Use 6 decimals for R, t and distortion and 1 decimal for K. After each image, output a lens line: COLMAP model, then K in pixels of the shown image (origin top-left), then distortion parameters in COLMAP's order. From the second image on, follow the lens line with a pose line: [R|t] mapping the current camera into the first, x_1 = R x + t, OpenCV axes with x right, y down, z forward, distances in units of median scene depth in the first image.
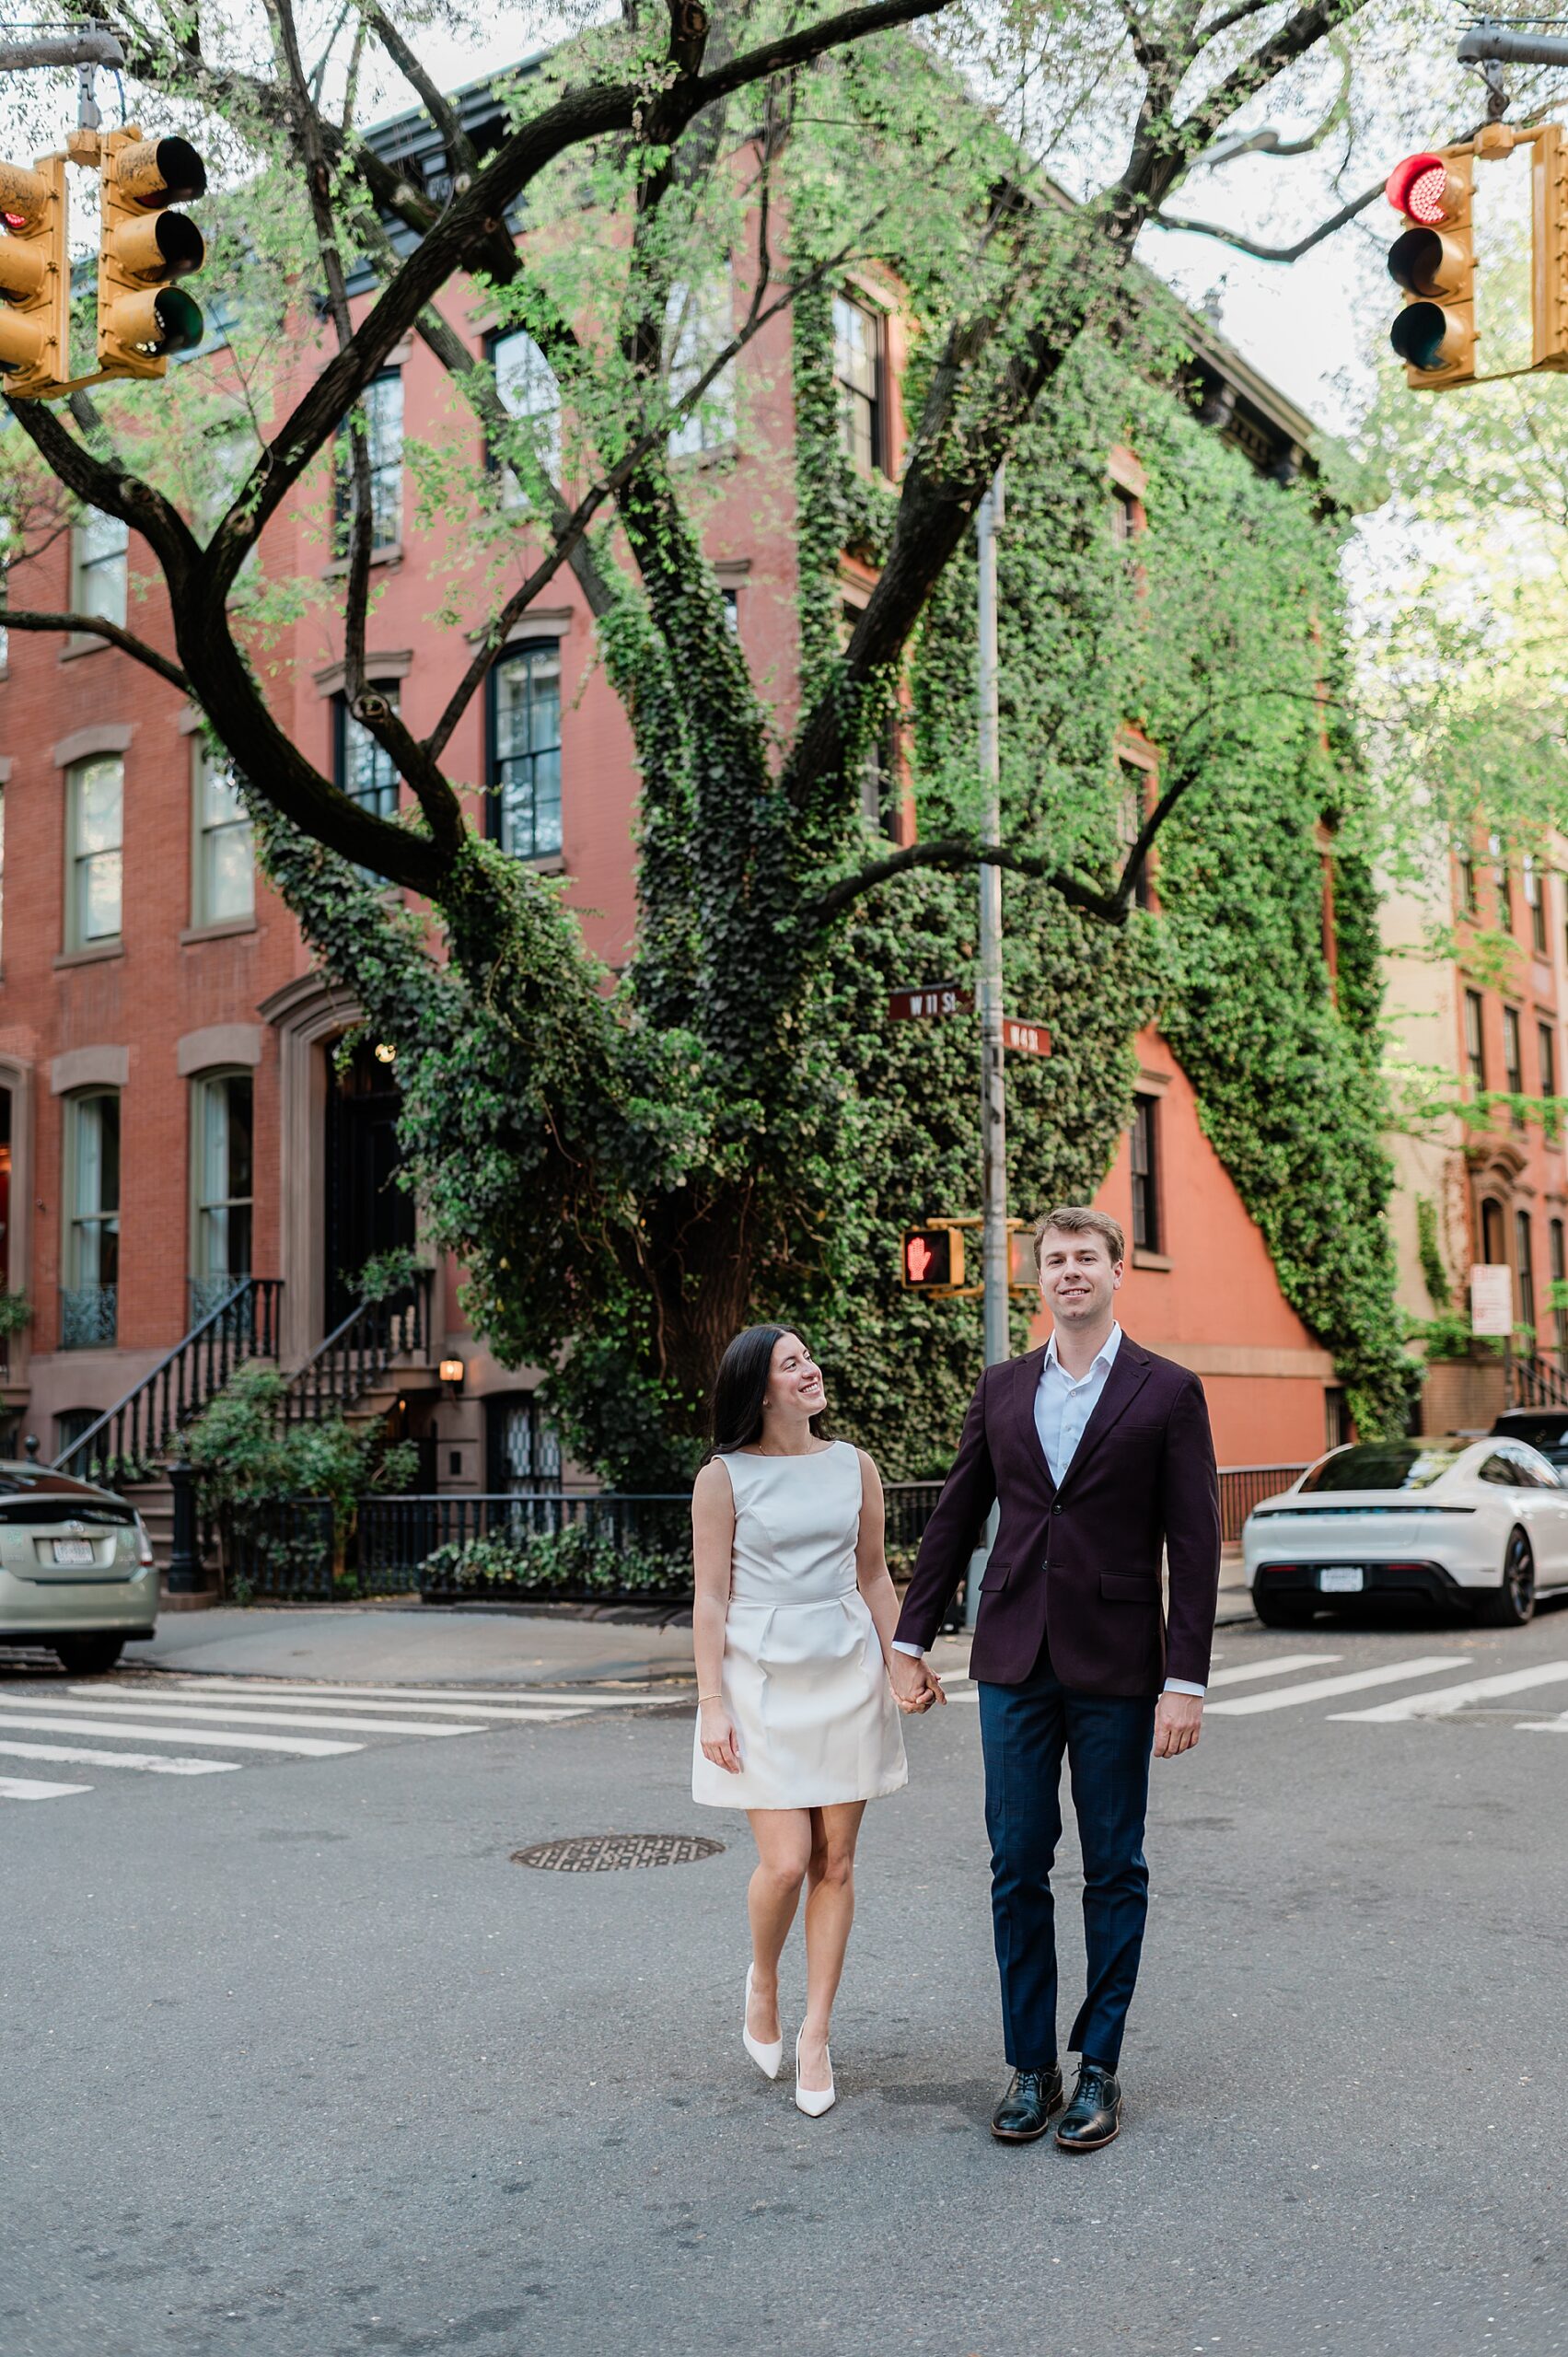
lens RADIAL K [[2458.7, 0, 770.1], [0, 2458.7, 1144.6], [0, 0, 1]] dist [-0.019371, 0.021172]
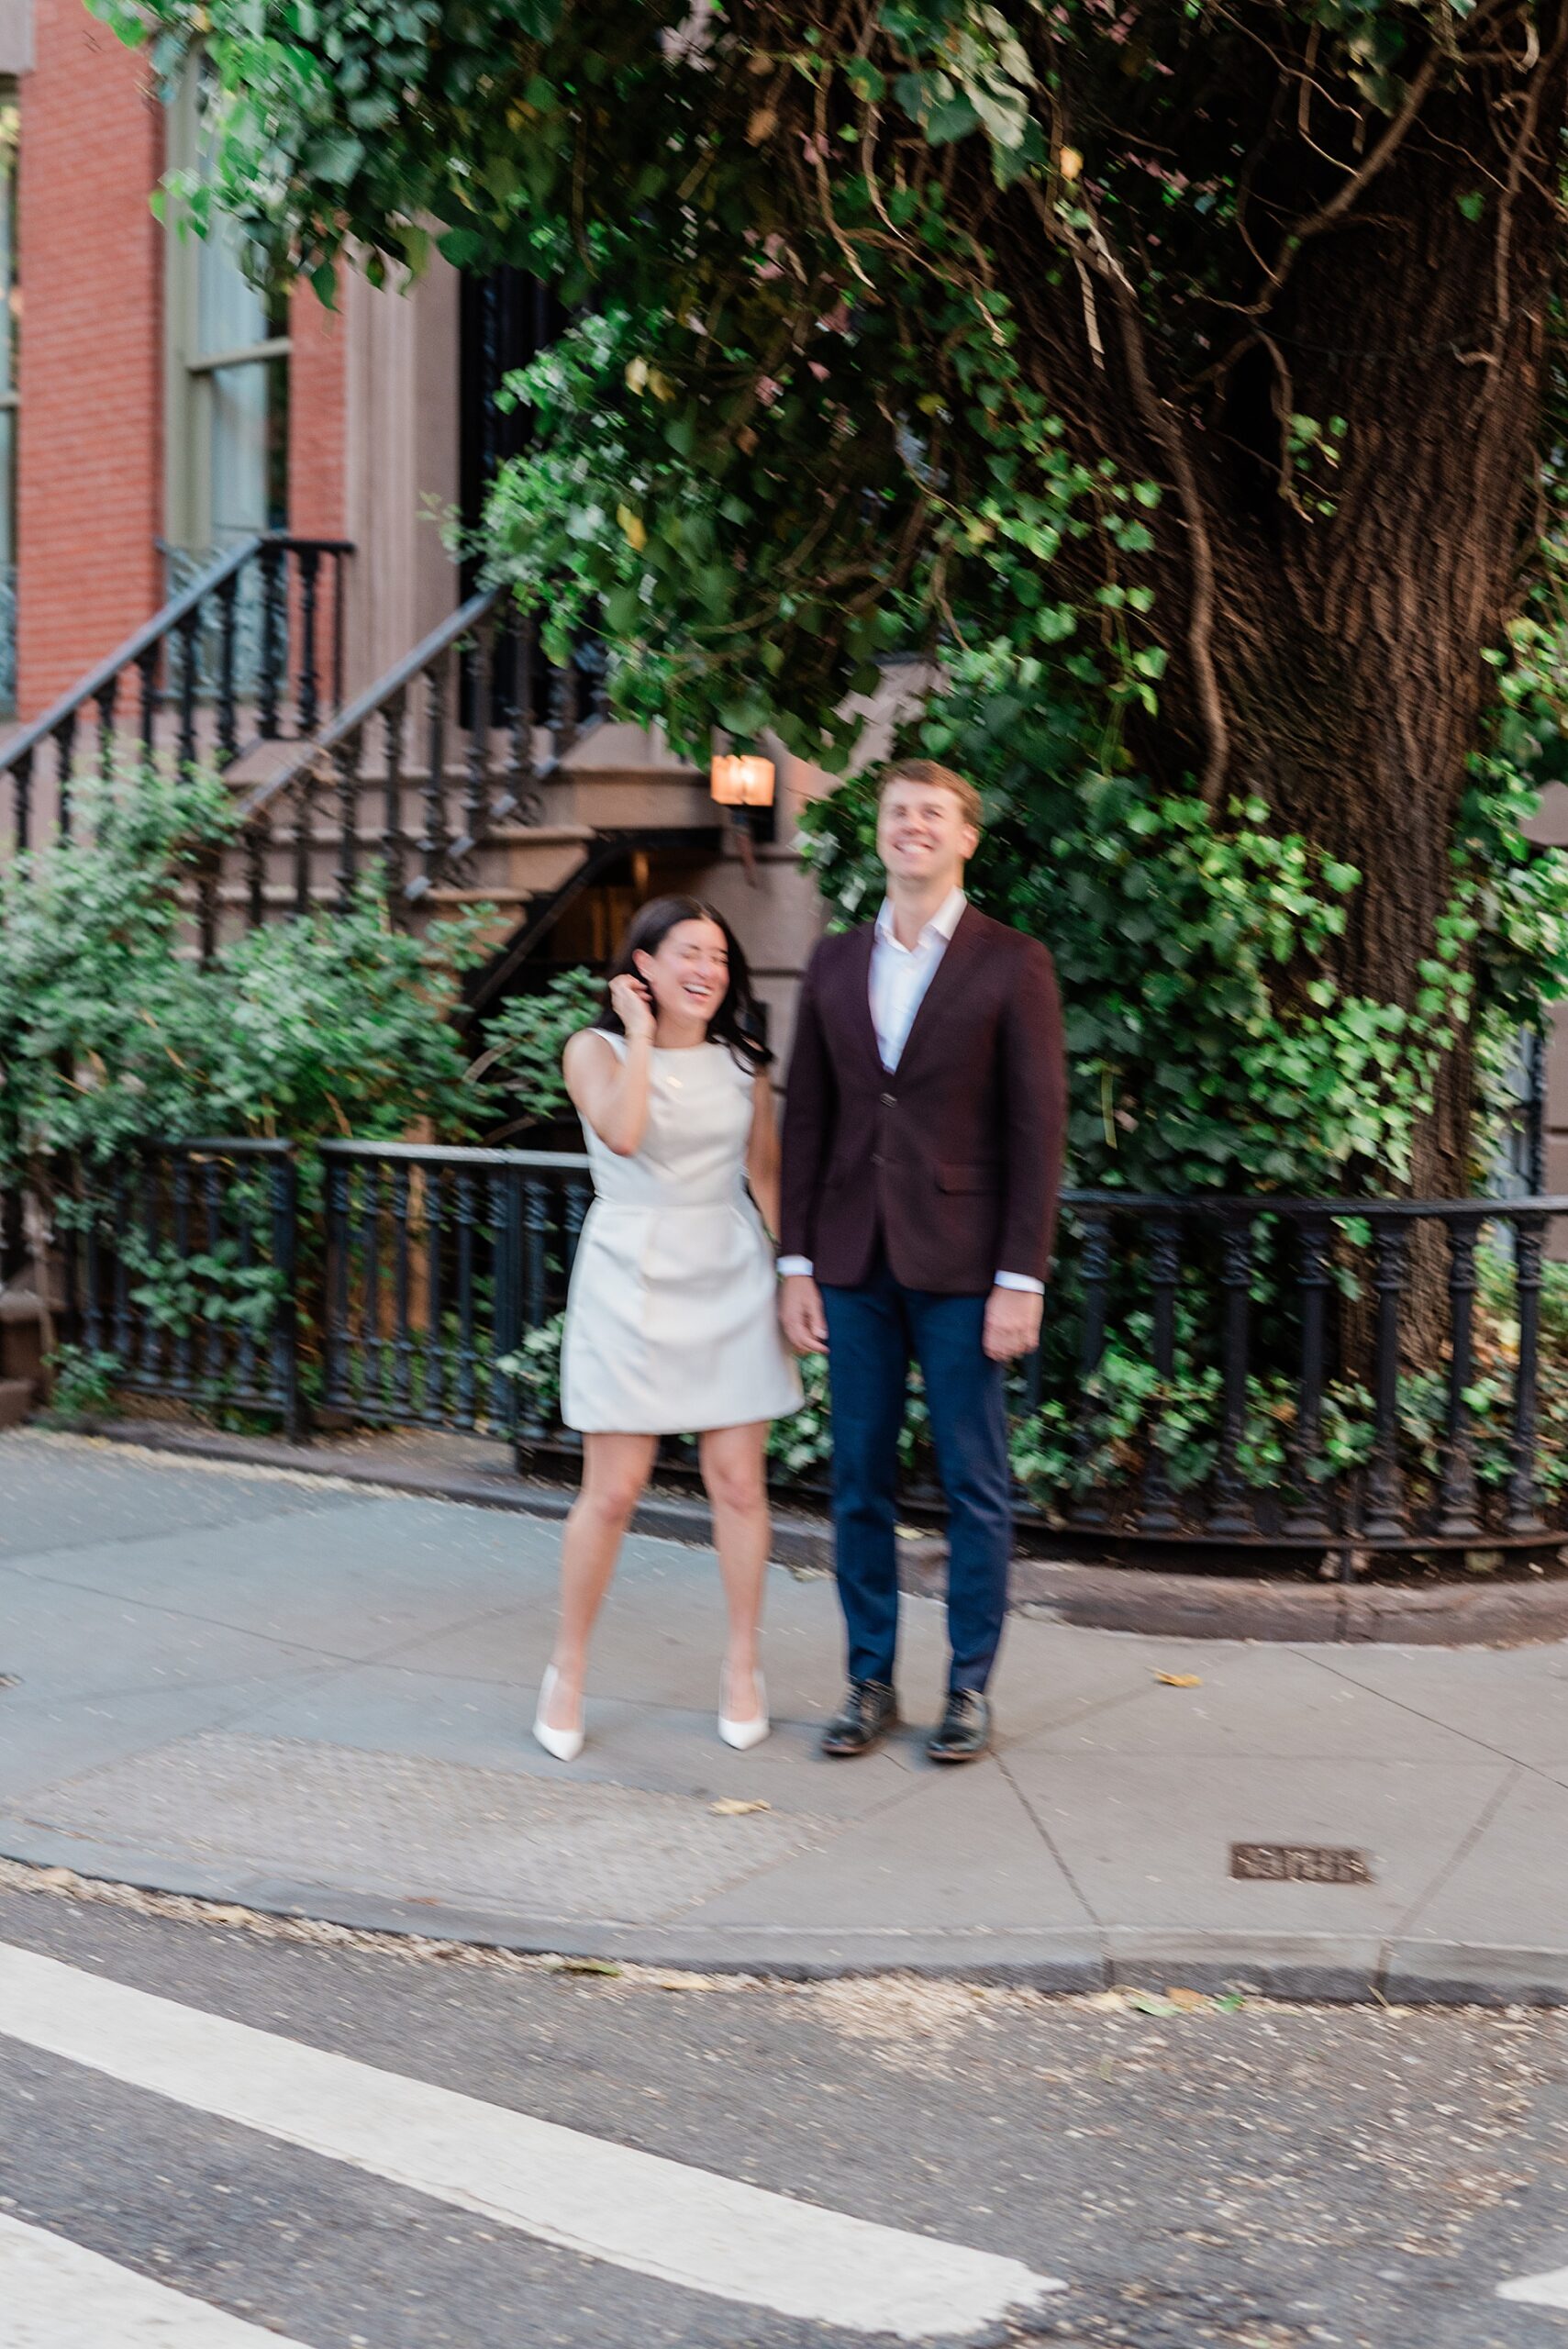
lens RADIAL K [[3987.0, 0, 784.6], [0, 3987.0, 1107.4], [0, 0, 1]] dist [-0.065504, -0.123792]
pose [[0.974342, 0.033821, -0.222518, 0.009662], [0.002834, 0.986724, 0.162384, 0.047962], [0.225056, -0.158849, 0.961310, 0.465724]]
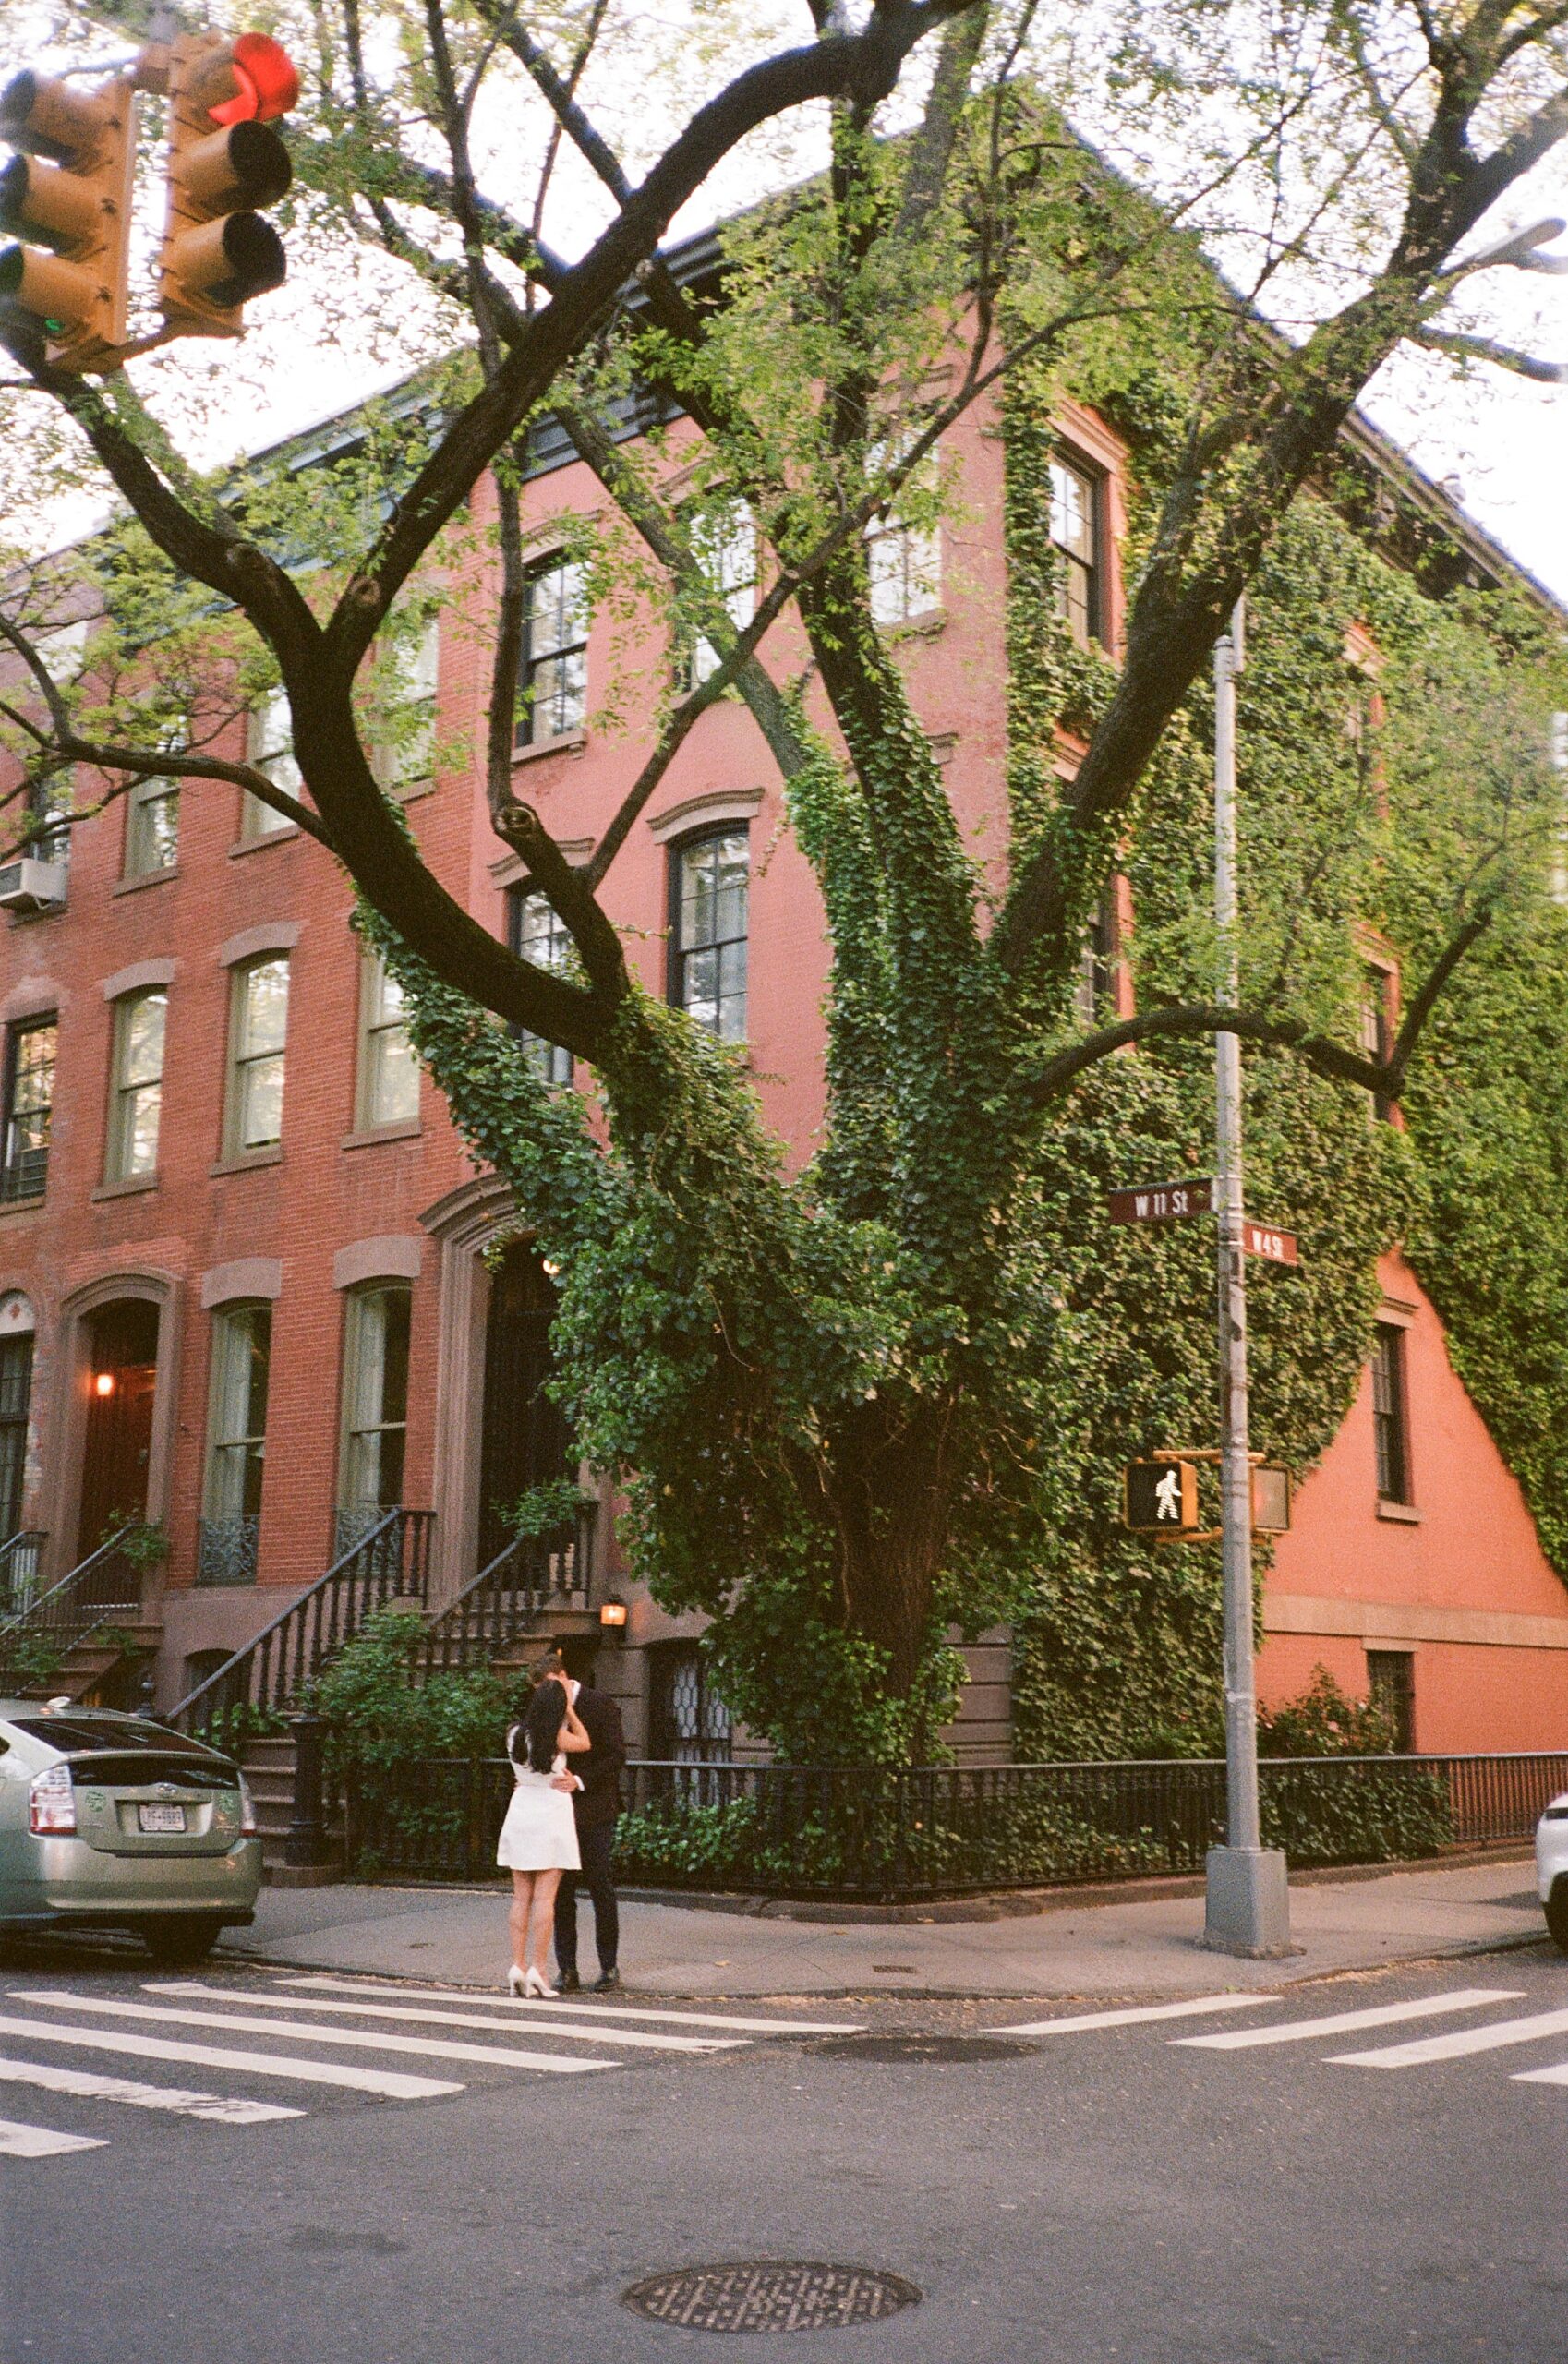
lens RADIAL K [[2412.1, 0, 784.0], [0, 2412.1, 1182.0], [0, 0, 1]] dist [0.111789, -0.192497]
pose [[0.997257, 0.011251, -0.073153, -0.004334], [-0.017812, 0.995813, -0.089665, 0.013142], [0.071838, 0.090722, 0.993282, 0.116383]]
